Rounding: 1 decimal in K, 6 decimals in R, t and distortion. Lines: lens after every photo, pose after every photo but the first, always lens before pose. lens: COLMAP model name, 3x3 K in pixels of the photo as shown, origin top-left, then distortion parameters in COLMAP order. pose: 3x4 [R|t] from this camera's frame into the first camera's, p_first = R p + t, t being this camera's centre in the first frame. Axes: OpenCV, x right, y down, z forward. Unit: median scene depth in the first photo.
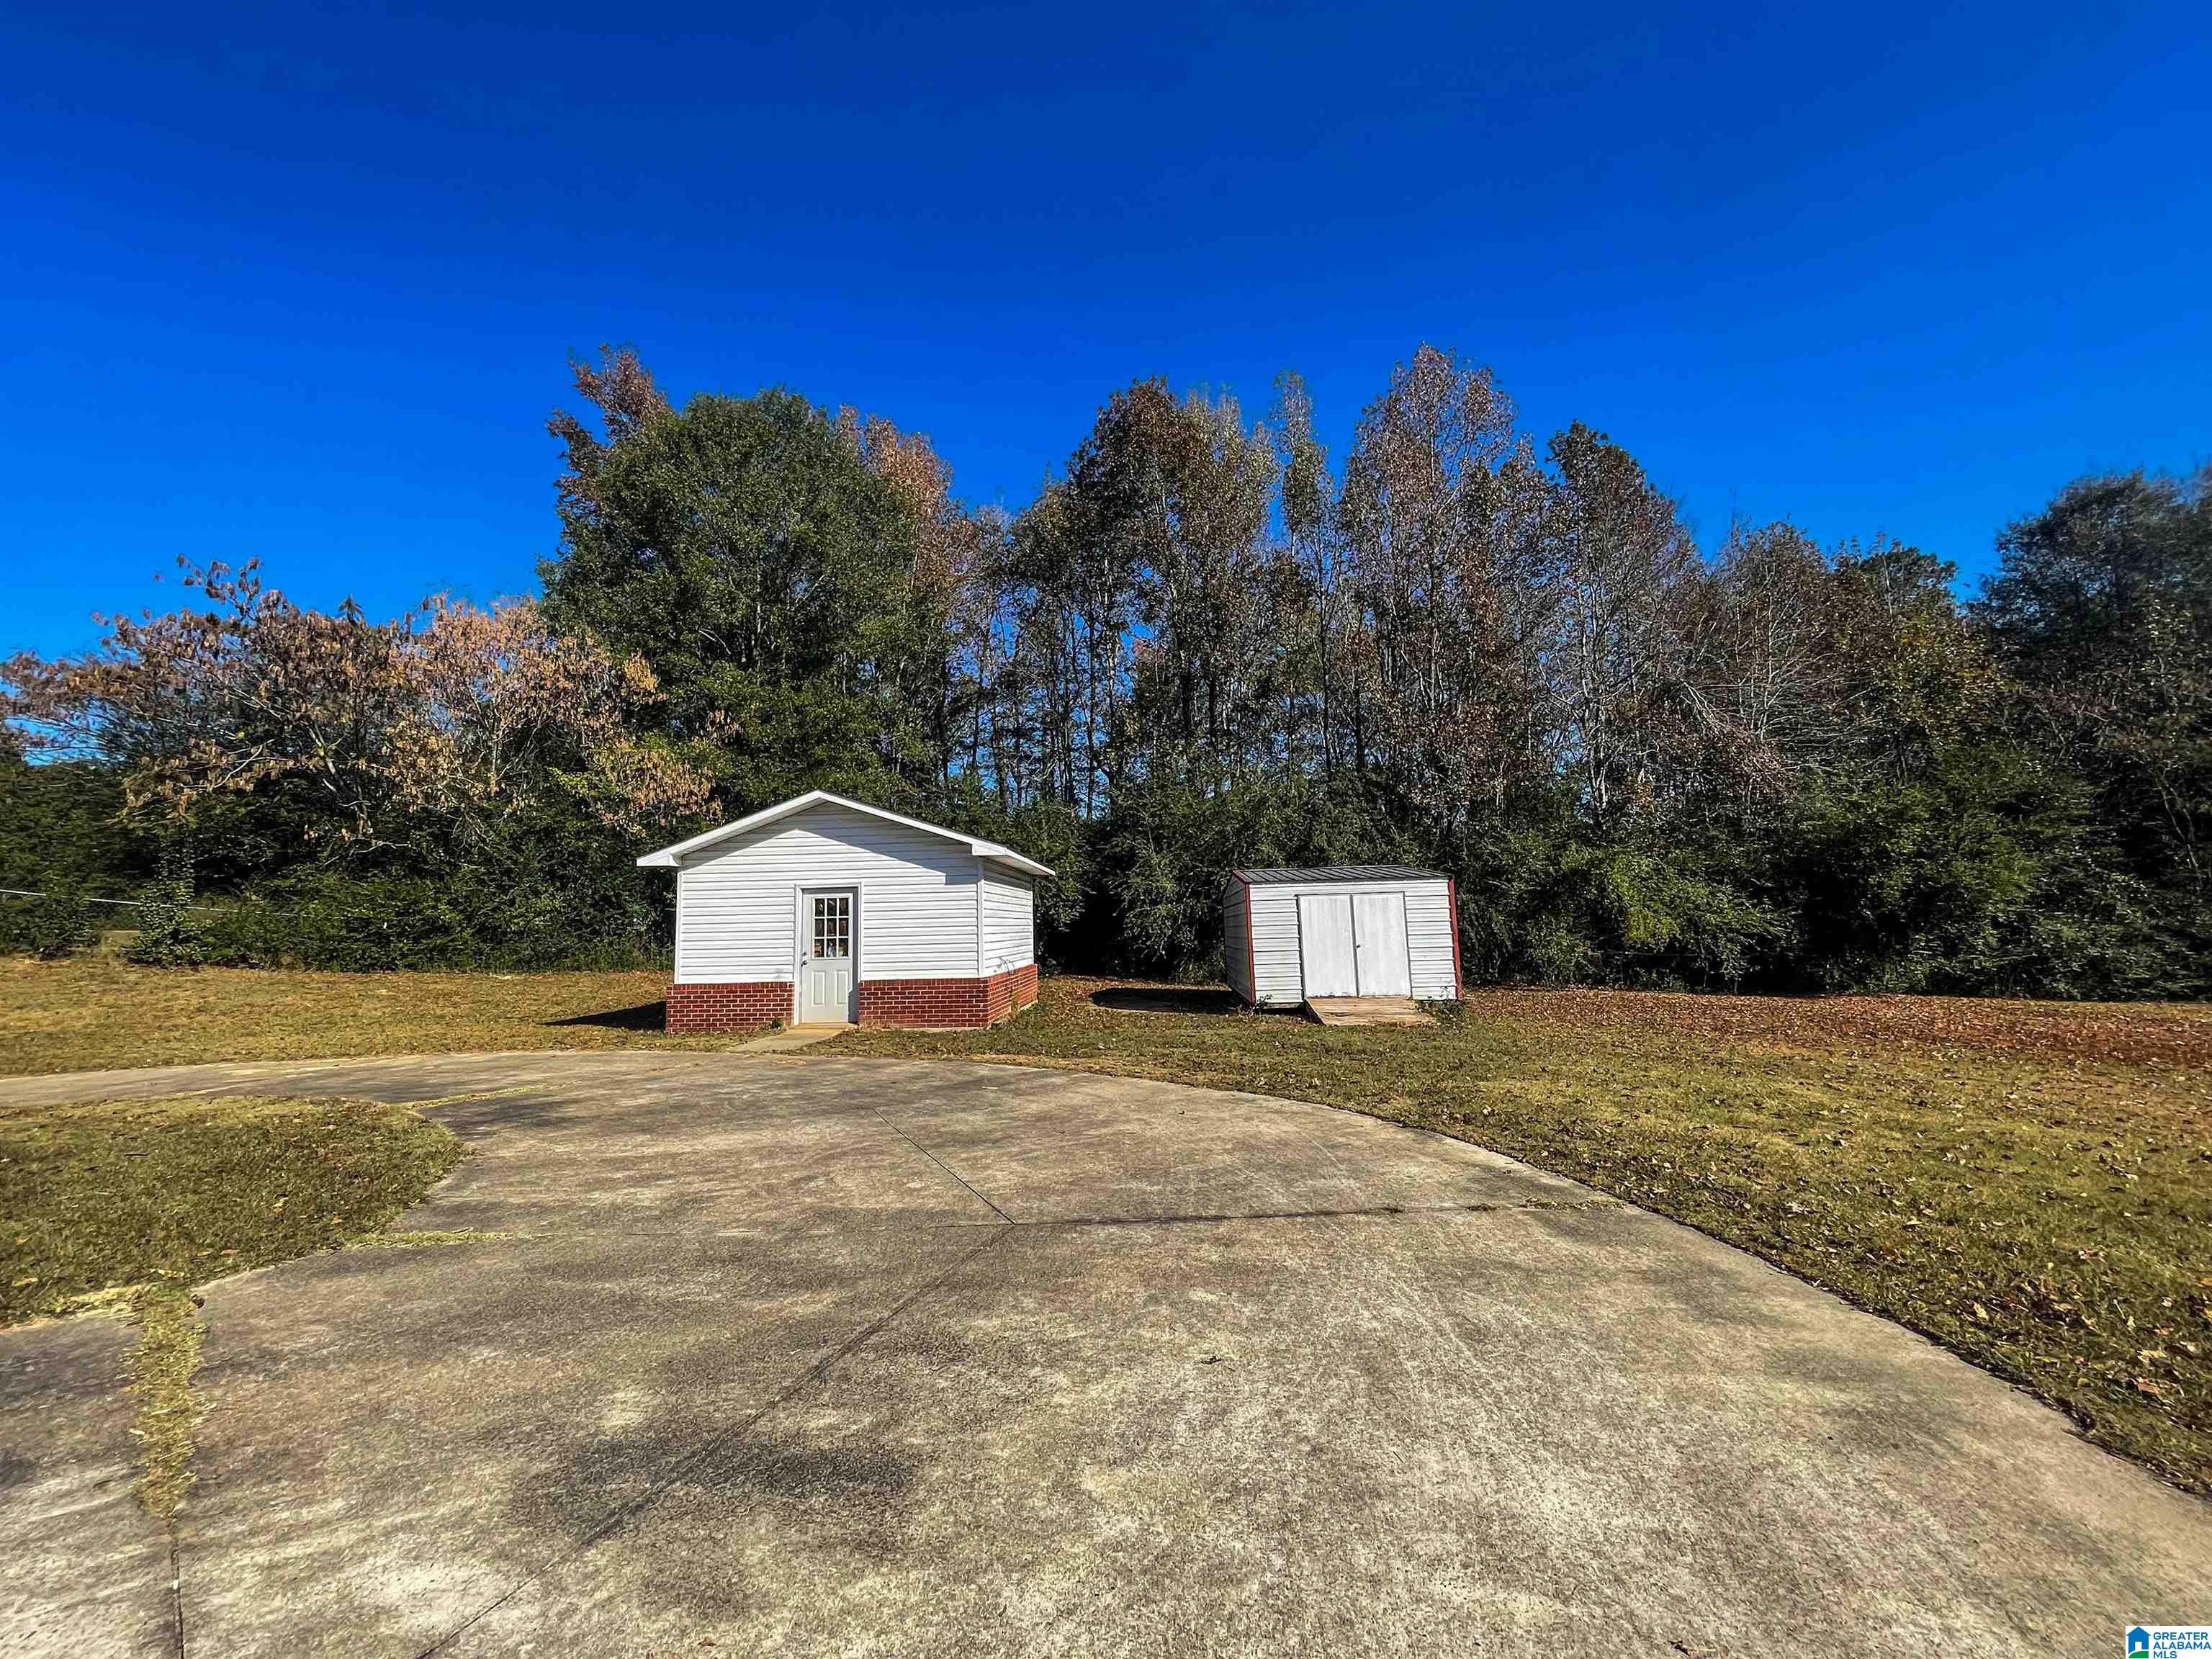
lens RADIAL K [[890.0, 0, 1097.8], [0, 890.0, 827.1], [0, 0, 1]] dist [-0.002807, -0.000766]
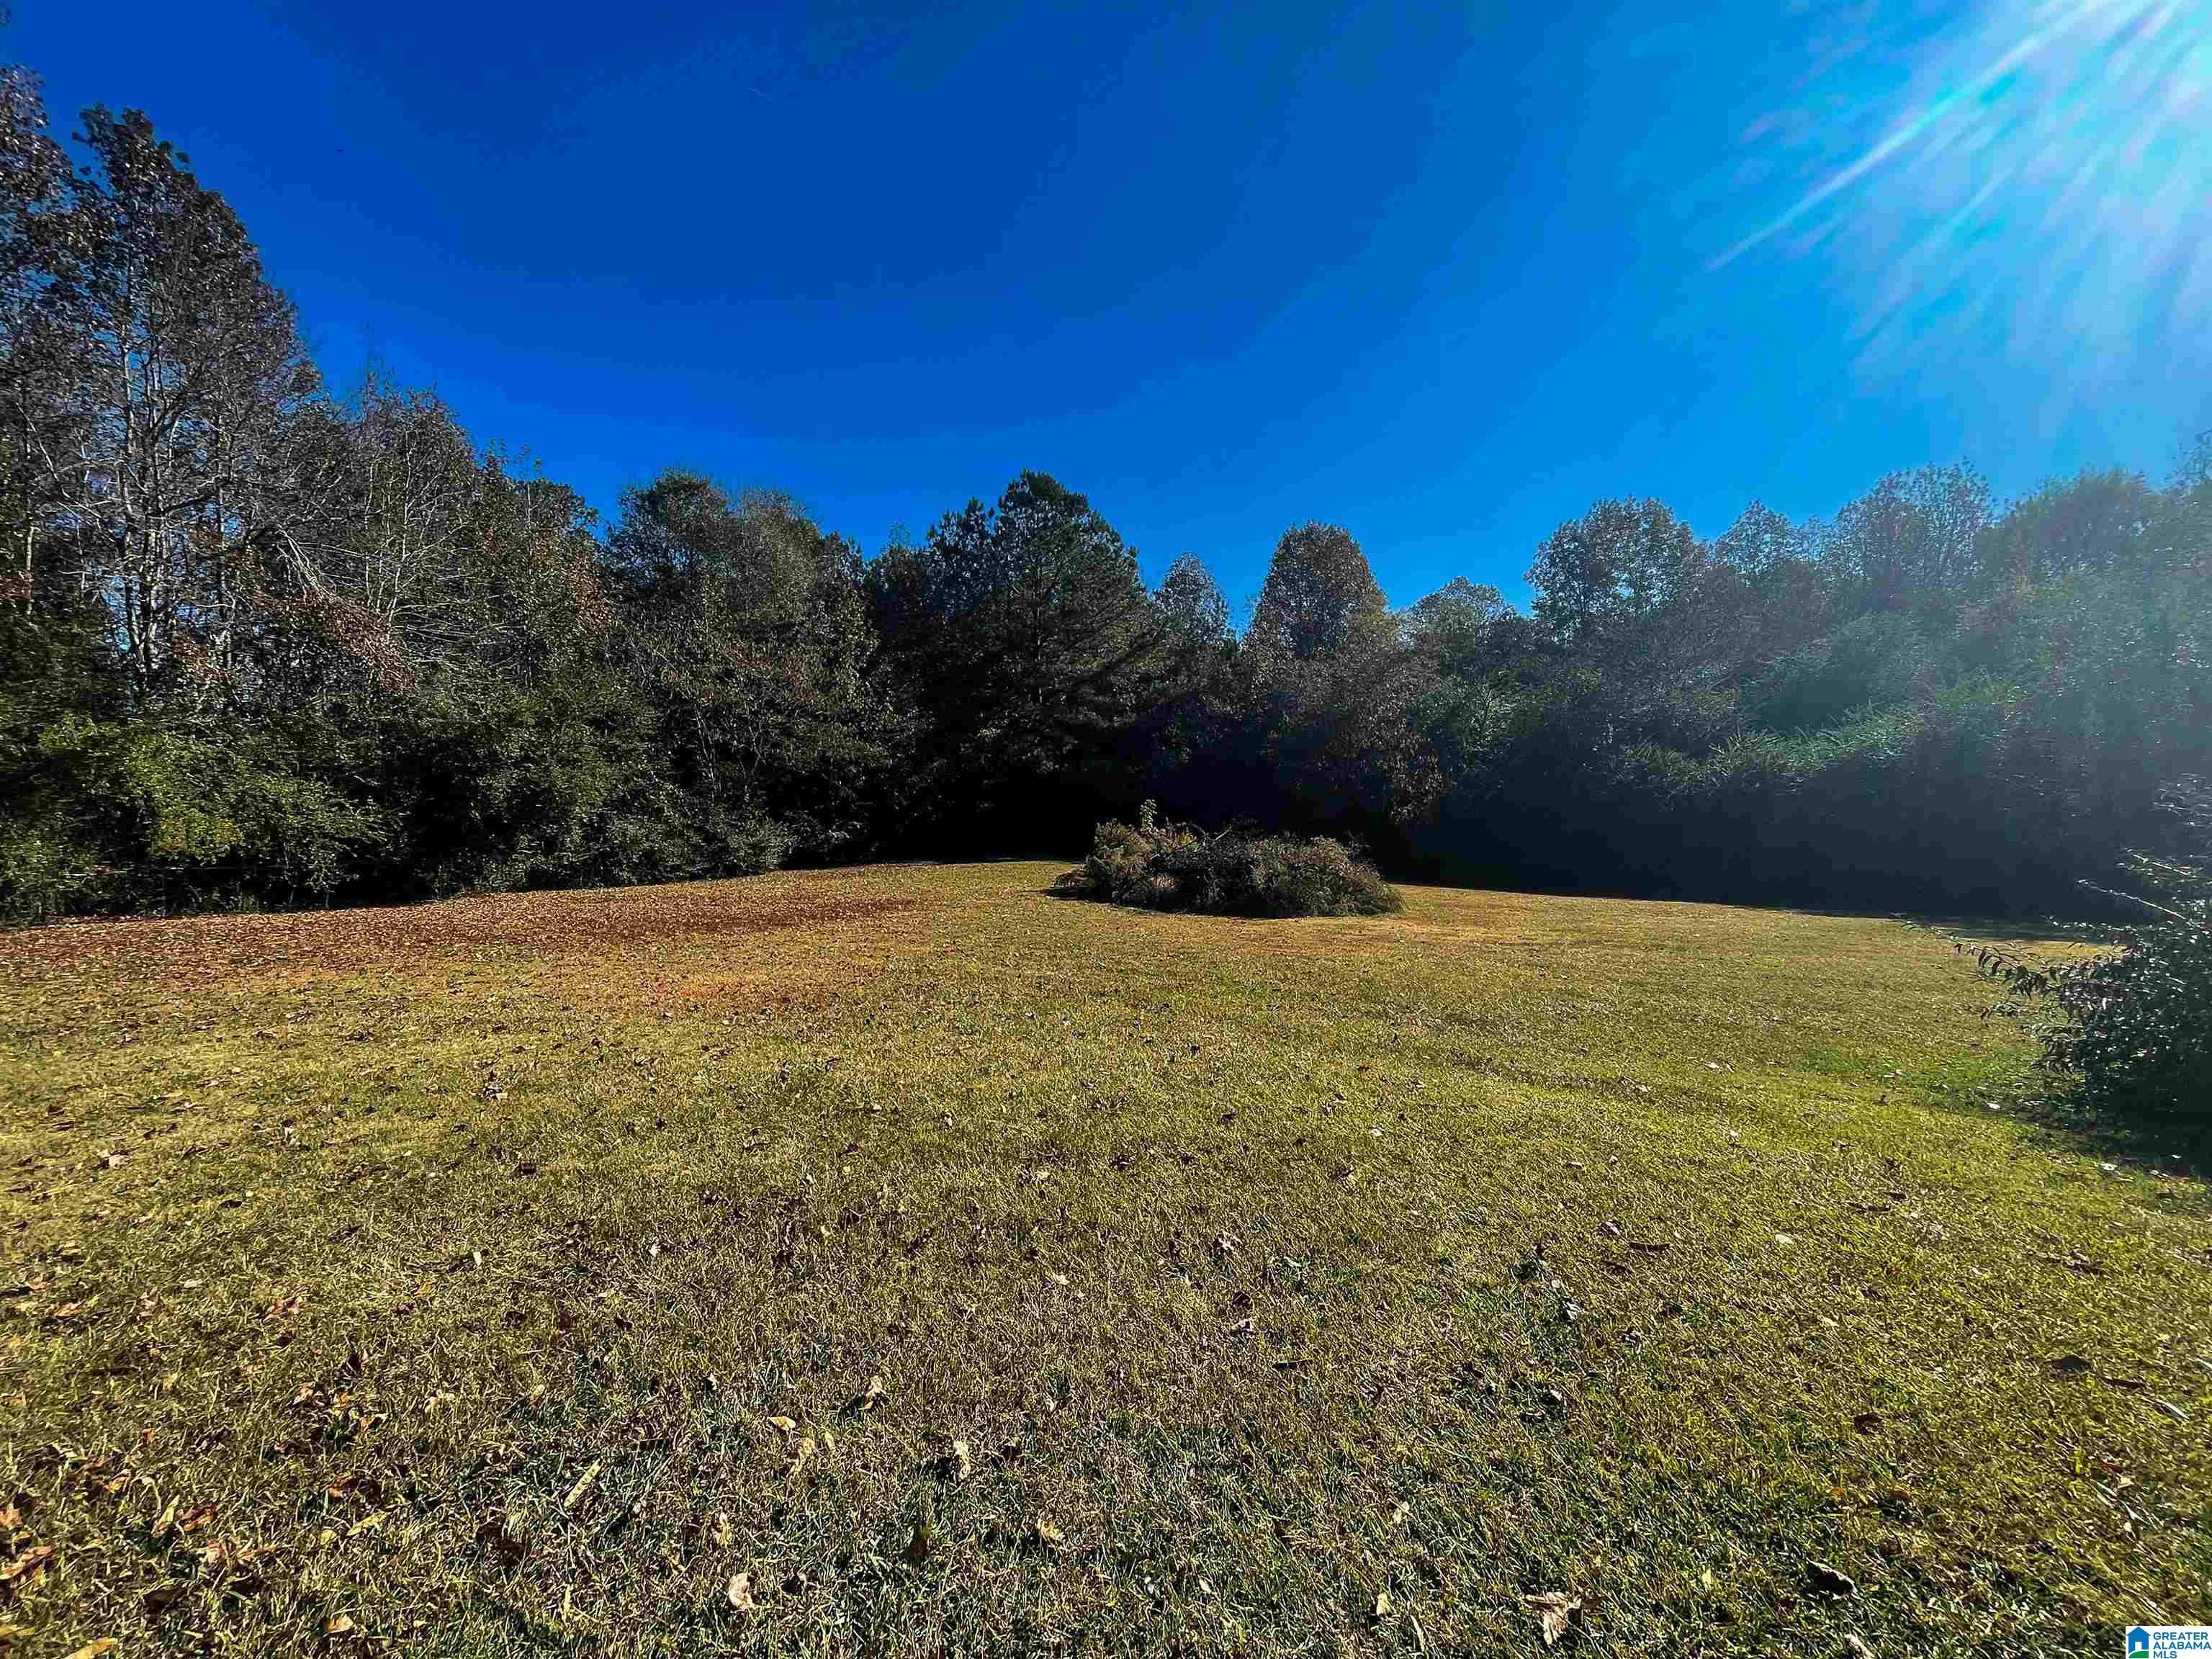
lens RADIAL K [[890.0, 0, 1104.3], [0, 890.0, 828.8], [0, 0, 1]] dist [-0.002807, -0.000766]
pose [[0.281563, -0.016842, 0.959395, 0.105648], [-0.086691, 0.995311, 0.042915, 0.008463], [-0.955619, -0.095254, 0.278782, 0.043370]]
